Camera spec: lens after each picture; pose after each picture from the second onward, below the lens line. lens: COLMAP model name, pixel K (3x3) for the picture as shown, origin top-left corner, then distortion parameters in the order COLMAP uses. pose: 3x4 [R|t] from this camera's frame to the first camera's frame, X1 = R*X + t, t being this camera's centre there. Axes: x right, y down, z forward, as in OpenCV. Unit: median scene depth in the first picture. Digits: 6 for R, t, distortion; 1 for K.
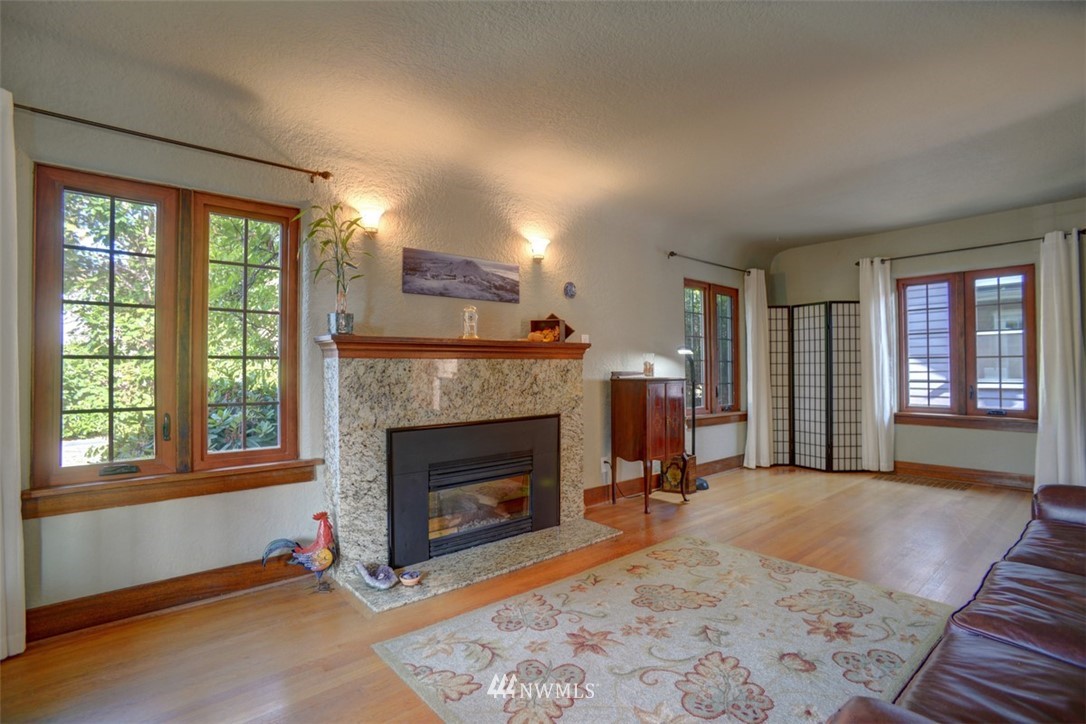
lens RADIAL K [[522.8, 0, 542.8], [0, 522.8, 359.2], [0, 0, 1]] dist [-0.038389, 0.013203]
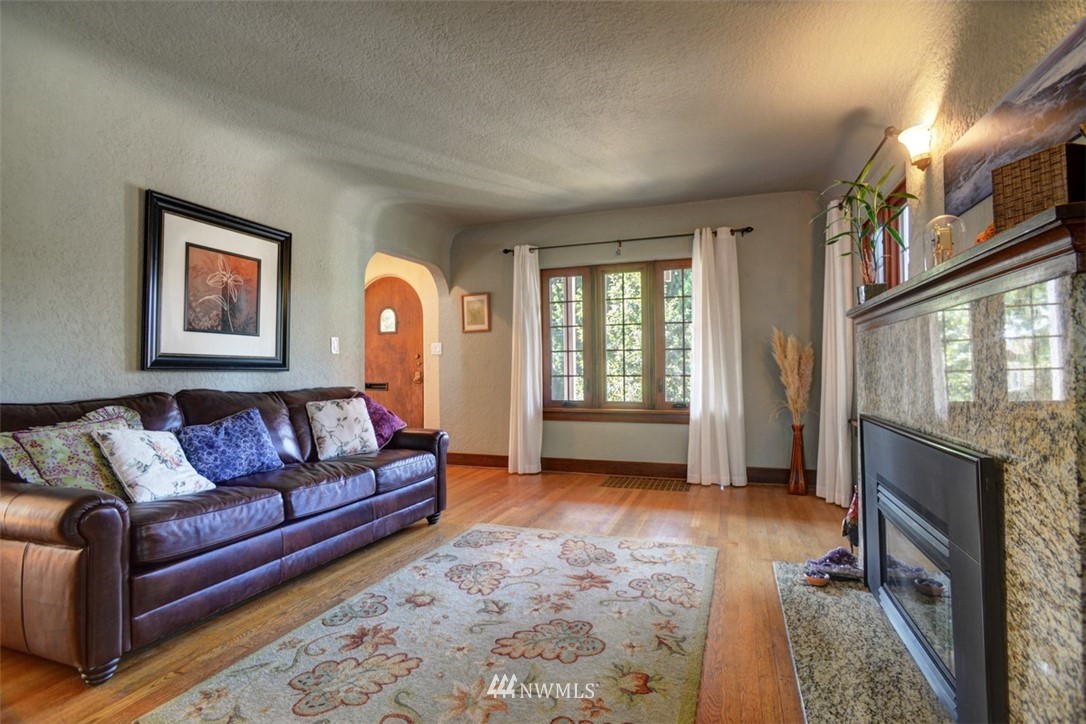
lens RADIAL K [[522.8, 0, 541.8], [0, 522.8, 359.6], [0, 0, 1]] dist [-0.038389, 0.013203]
pose [[-0.872732, 0.008307, -0.488129, 0.730107], [0.026779, 0.999164, -0.030874, 0.077204], [0.487465, -0.040017, -0.872225, 1.935452]]
